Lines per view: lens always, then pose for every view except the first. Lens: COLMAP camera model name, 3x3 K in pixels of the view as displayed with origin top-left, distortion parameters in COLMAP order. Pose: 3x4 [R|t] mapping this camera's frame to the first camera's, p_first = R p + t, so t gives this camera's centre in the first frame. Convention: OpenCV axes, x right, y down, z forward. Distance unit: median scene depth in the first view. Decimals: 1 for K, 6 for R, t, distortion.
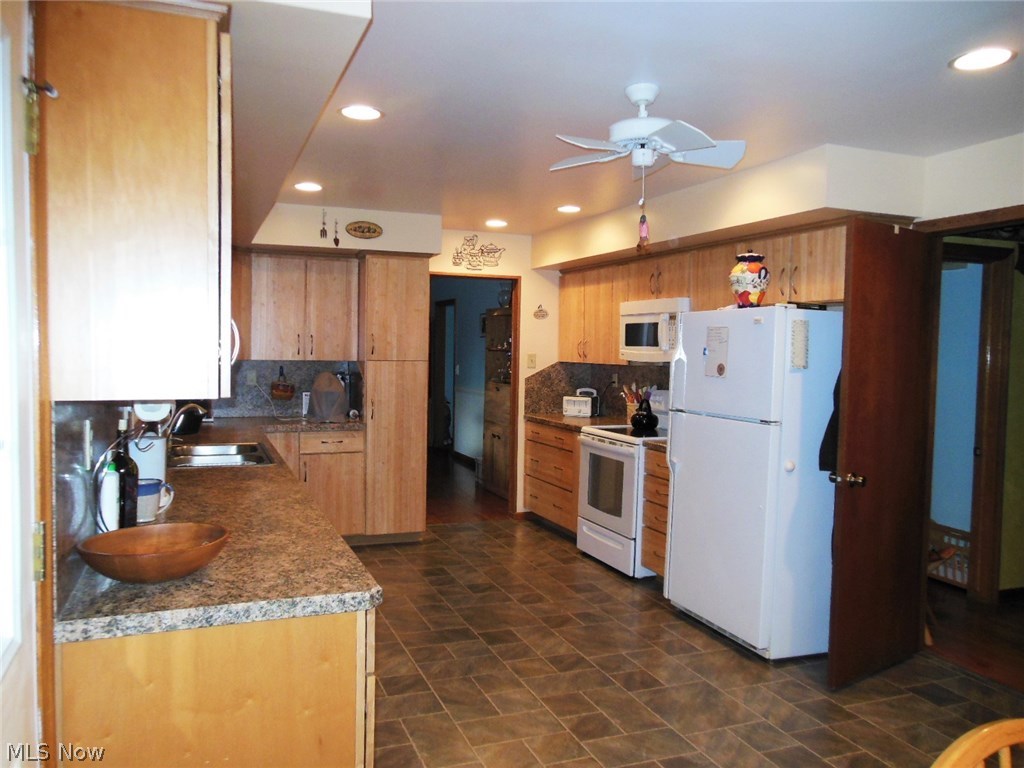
lens RADIAL K [[787.4, 0, 508.5], [0, 787.4, 382.7], [0, 0, 1]] dist [-0.015379, 0.010936]
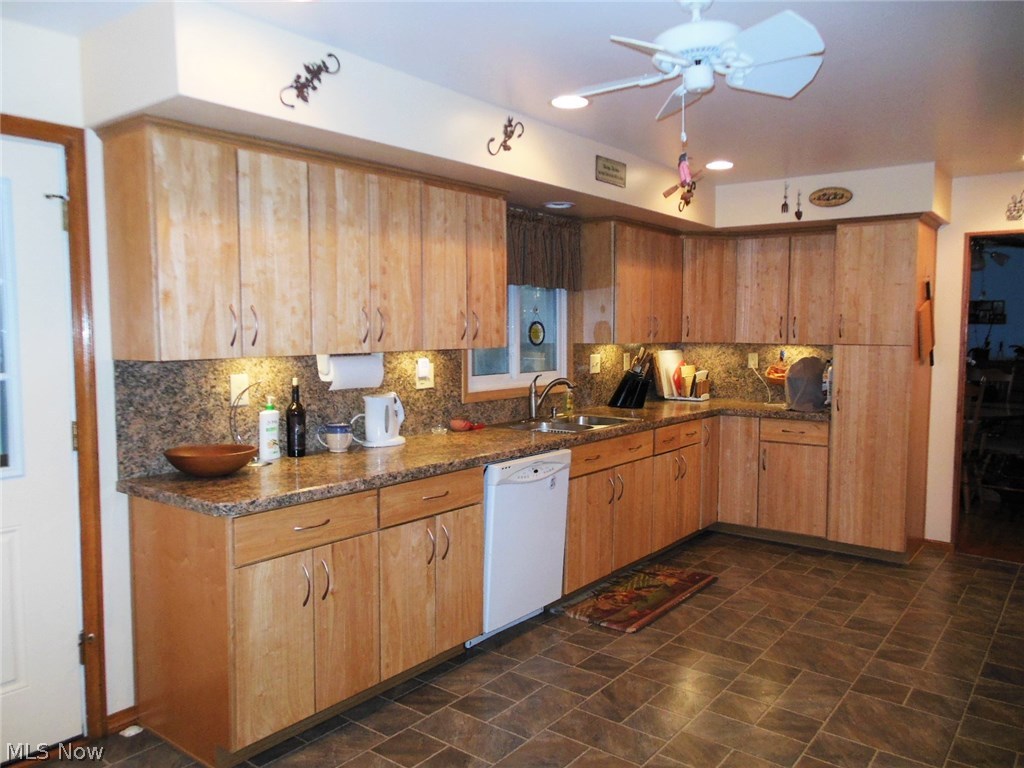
lens RADIAL K [[787.4, 0, 510.4], [0, 787.4, 385.7], [0, 0, 1]] dist [-0.015379, 0.010936]
pose [[0.511891, 0.052981, -0.857415, 0.394139], [-0.036553, 0.998536, 0.039878, -0.003672], [0.858272, 0.010928, 0.513079, 0.232529]]
